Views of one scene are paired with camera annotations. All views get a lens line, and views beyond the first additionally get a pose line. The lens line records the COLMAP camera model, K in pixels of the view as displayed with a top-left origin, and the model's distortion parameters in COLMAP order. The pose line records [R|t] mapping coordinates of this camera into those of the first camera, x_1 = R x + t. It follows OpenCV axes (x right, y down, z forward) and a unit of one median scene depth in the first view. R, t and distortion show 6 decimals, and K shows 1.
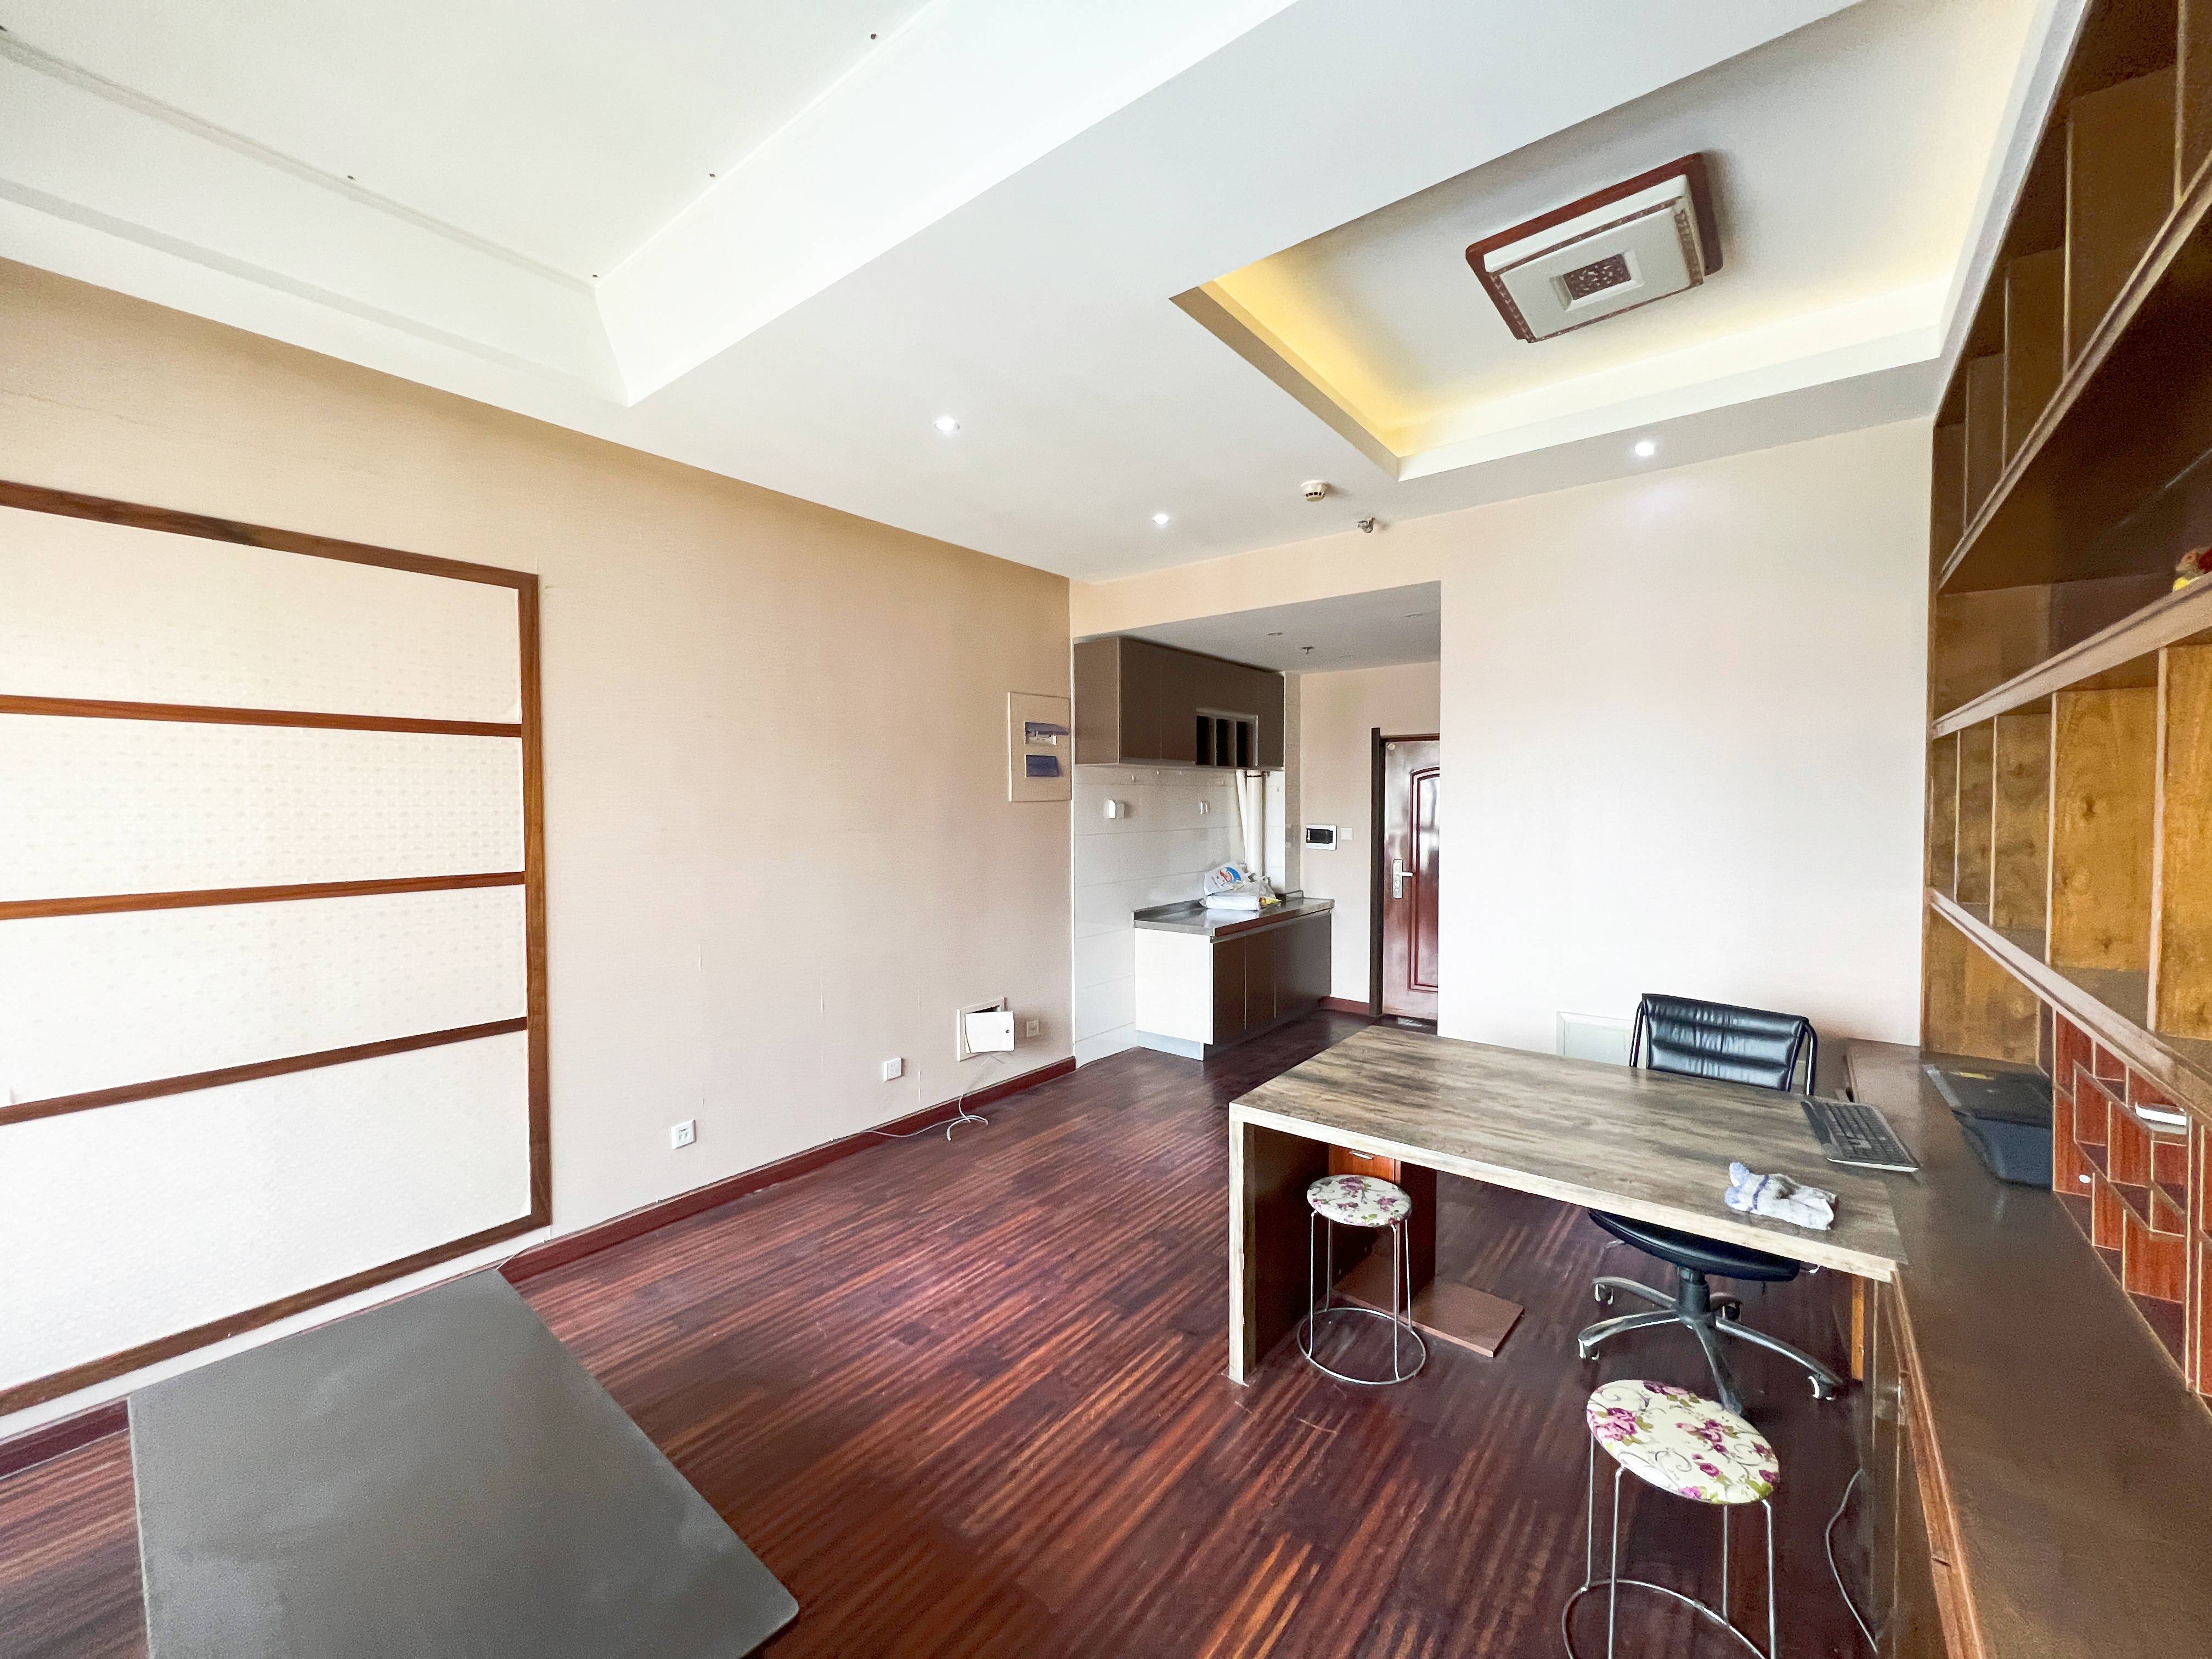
lens RADIAL K [[881.2, 0, 1105.6], [0, 881.2, 824.6], [0, 0, 1]] dist [-0.003008, 0.000278]
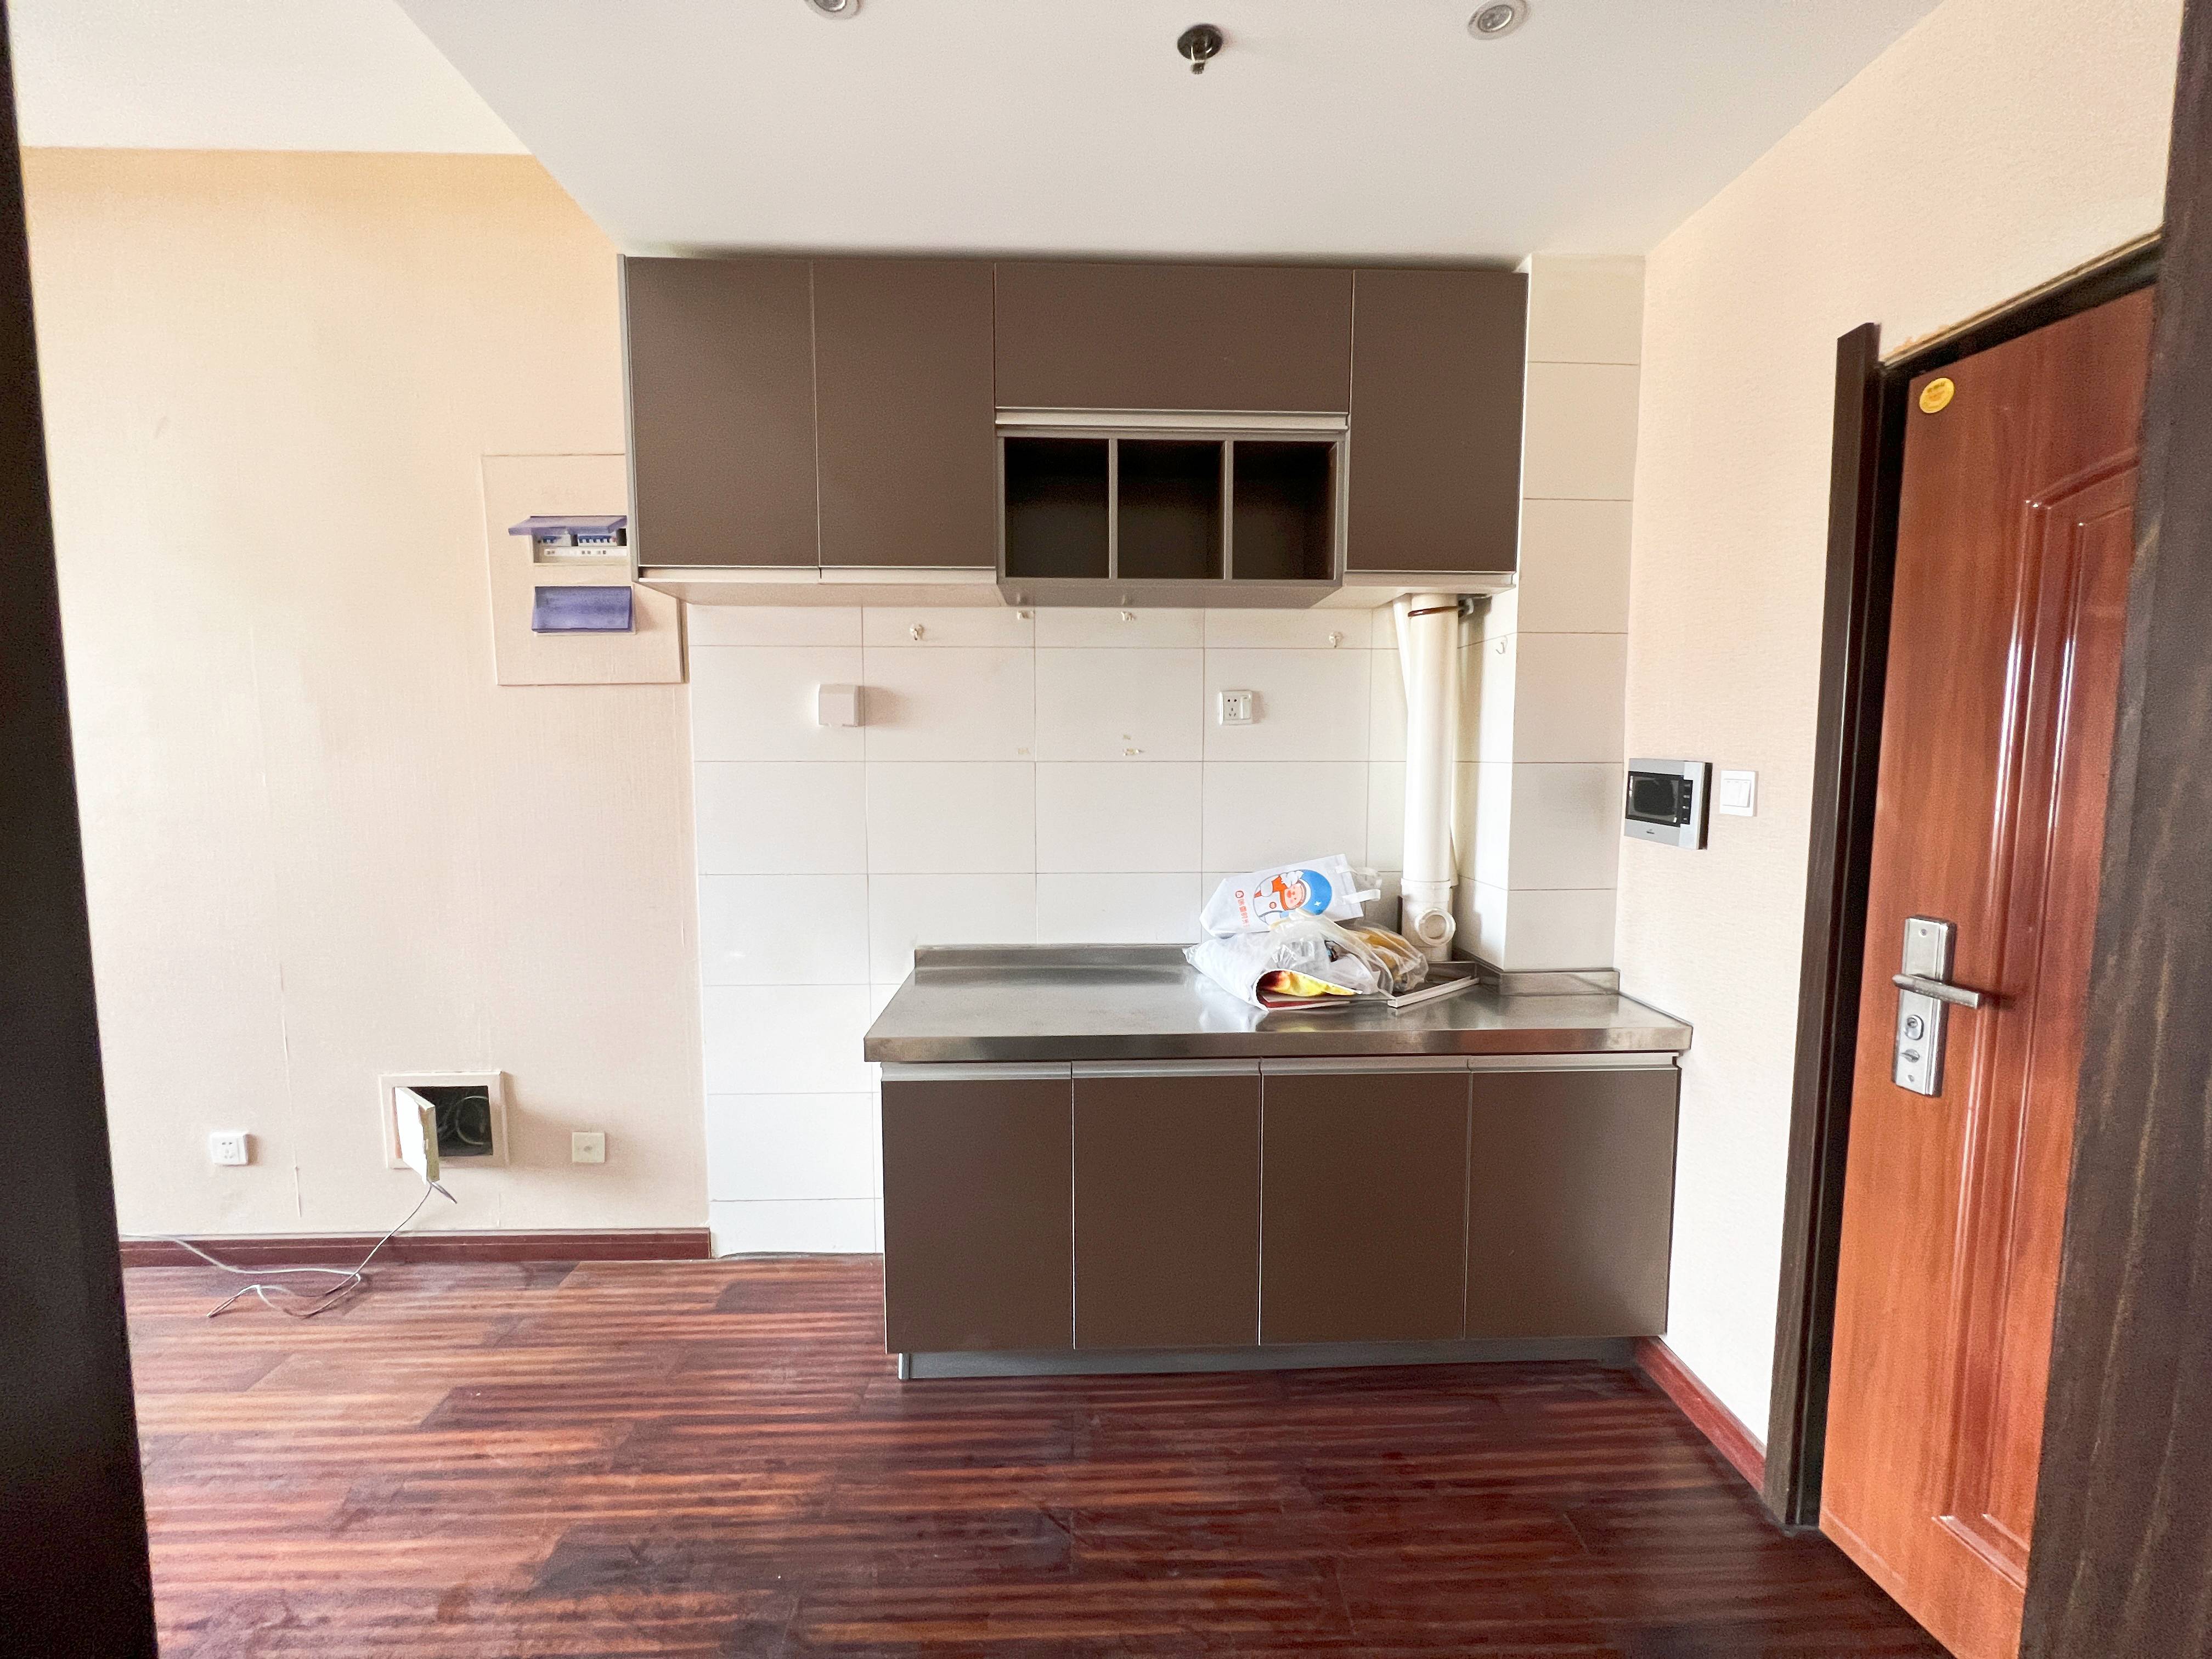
lens RADIAL K [[881.2, 0, 1105.6], [0, 881.2, 824.6], [0, 0, 1]] dist [-0.003008, 0.000278]
pose [[0.644276, 0.071110, -0.761480, 0.788520], [-0.025365, 0.997107, 0.071653, 0.012469], [0.764372, -0.026849, 0.644216, 1.525857]]
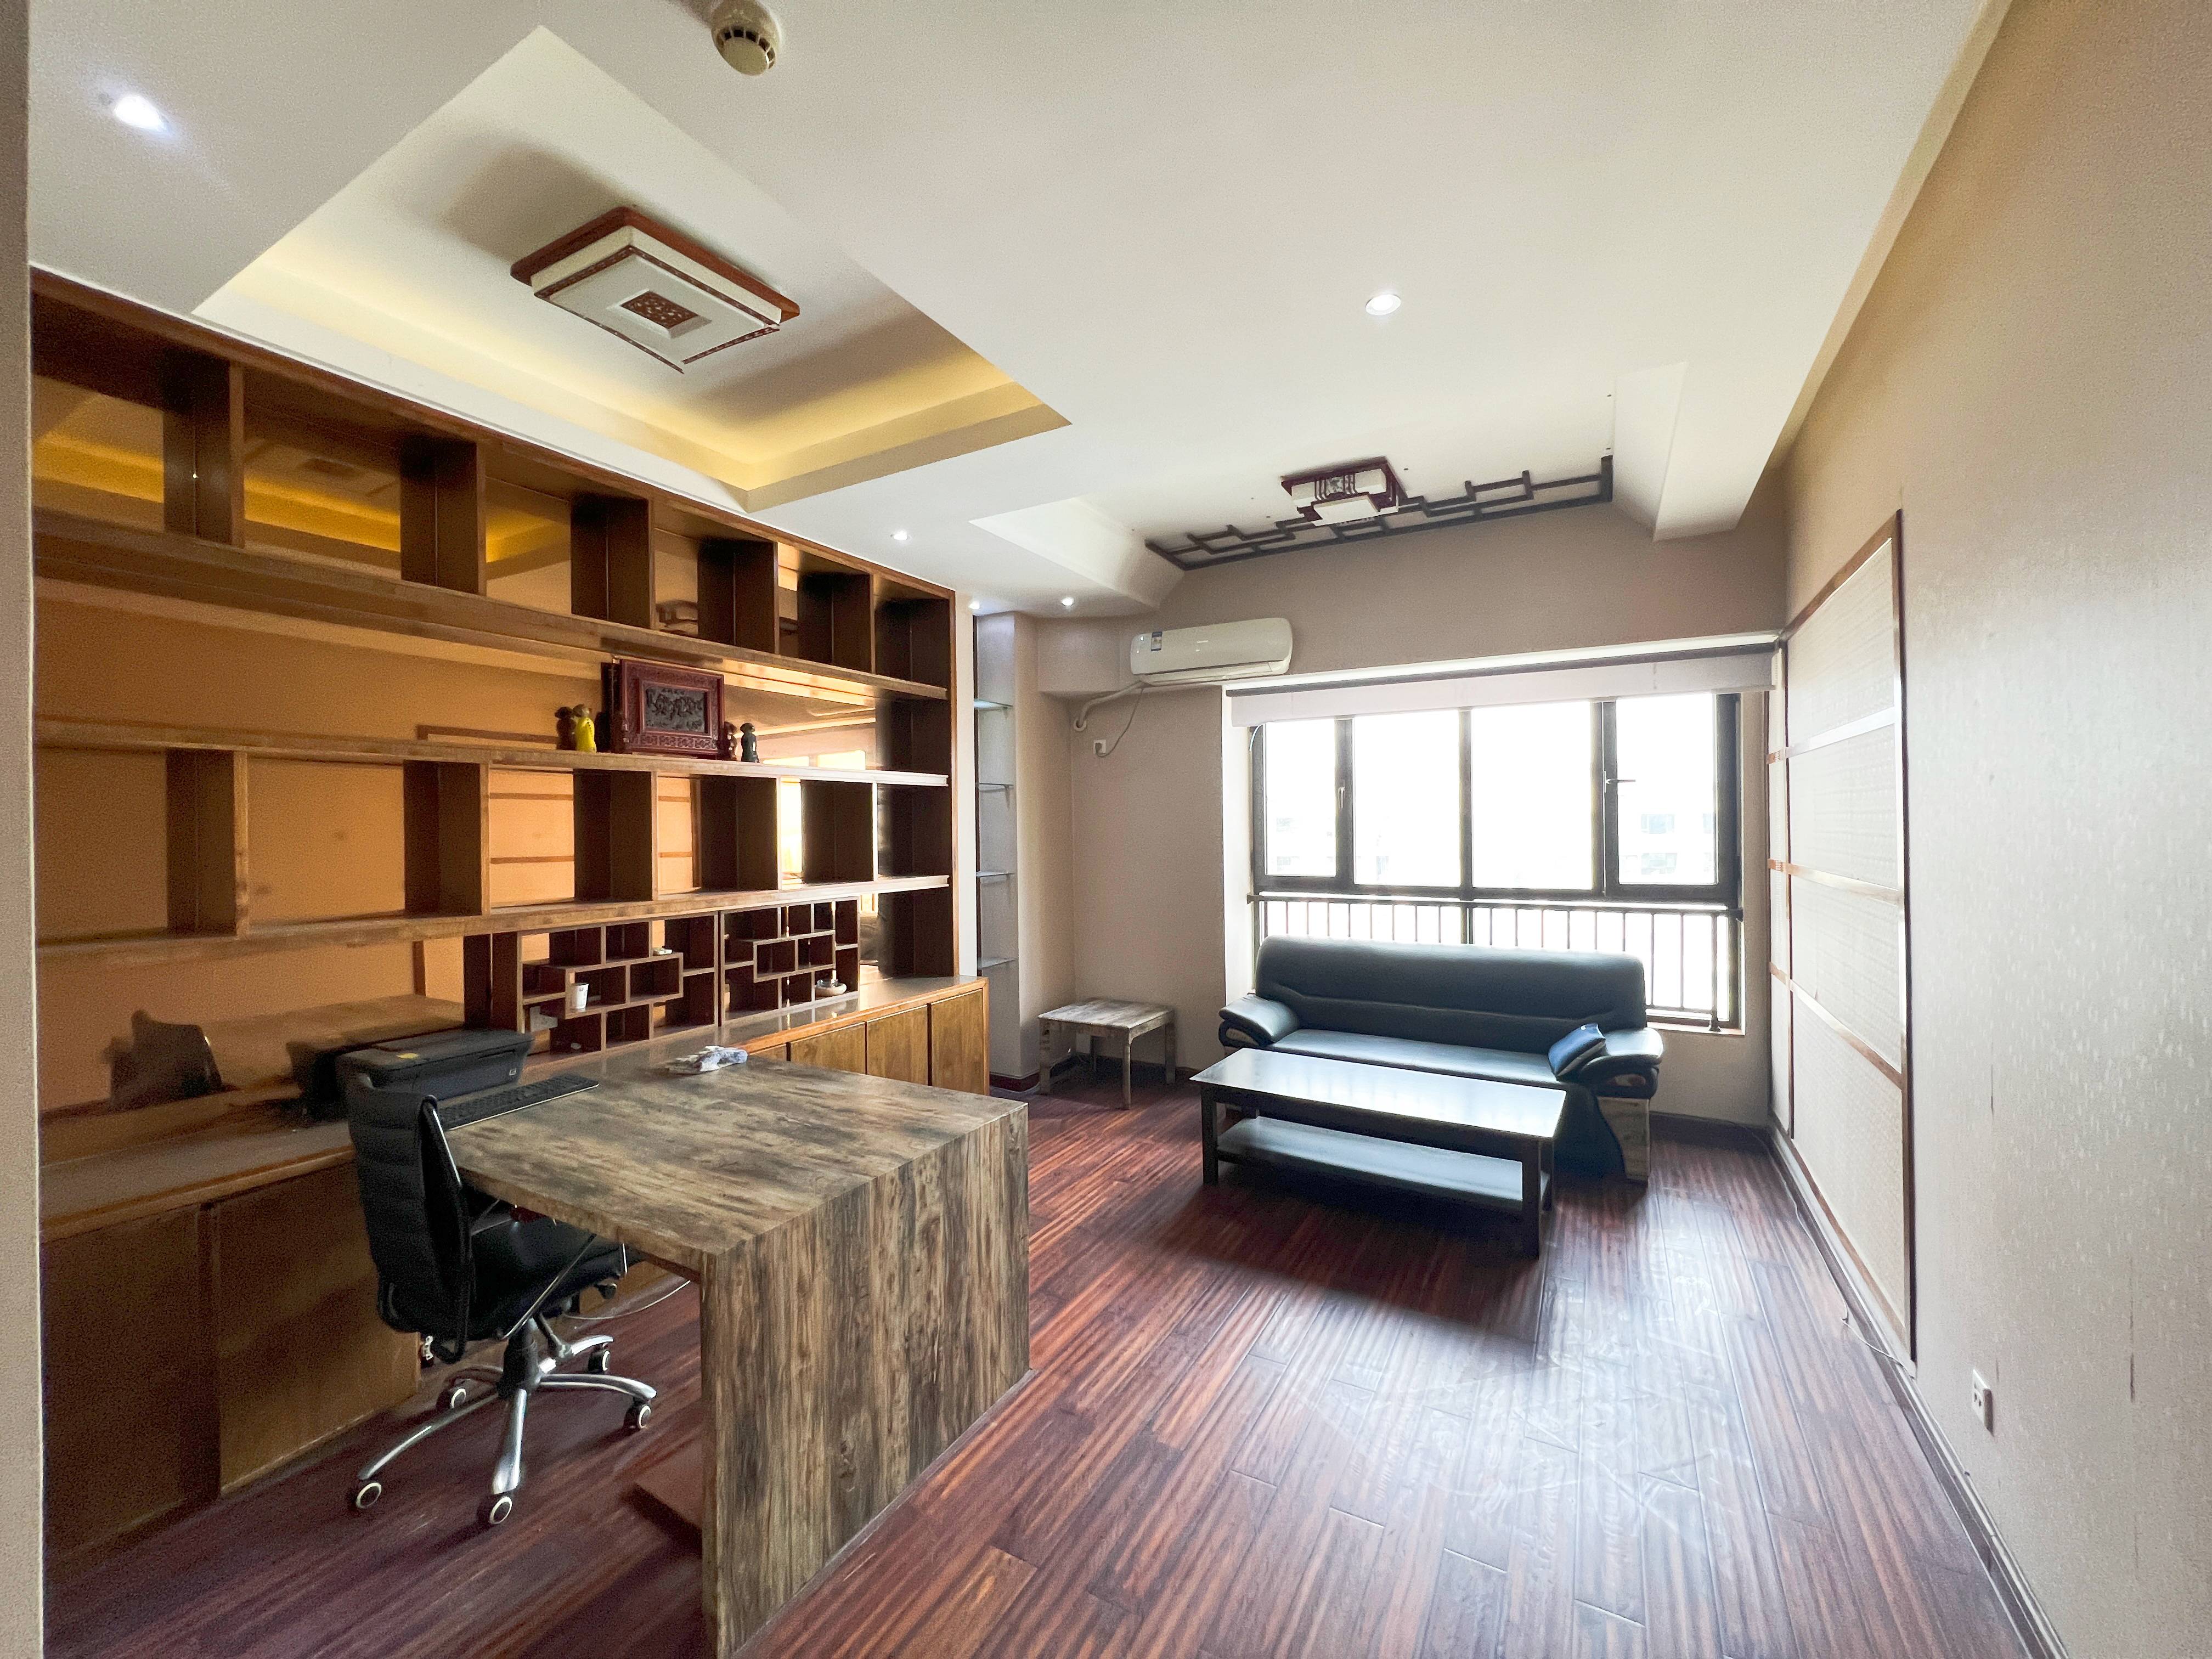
lens RADIAL K [[881.2, 0, 1105.6], [0, 881.2, 824.6], [0, 0, 1]] dist [-0.003008, 0.000278]
pose [[-0.988266, 0.014094, -0.152092, 0.166889], [0.009991, 0.999566, 0.027704, -0.036358], [0.152416, 0.025860, -0.987978, 1.677156]]
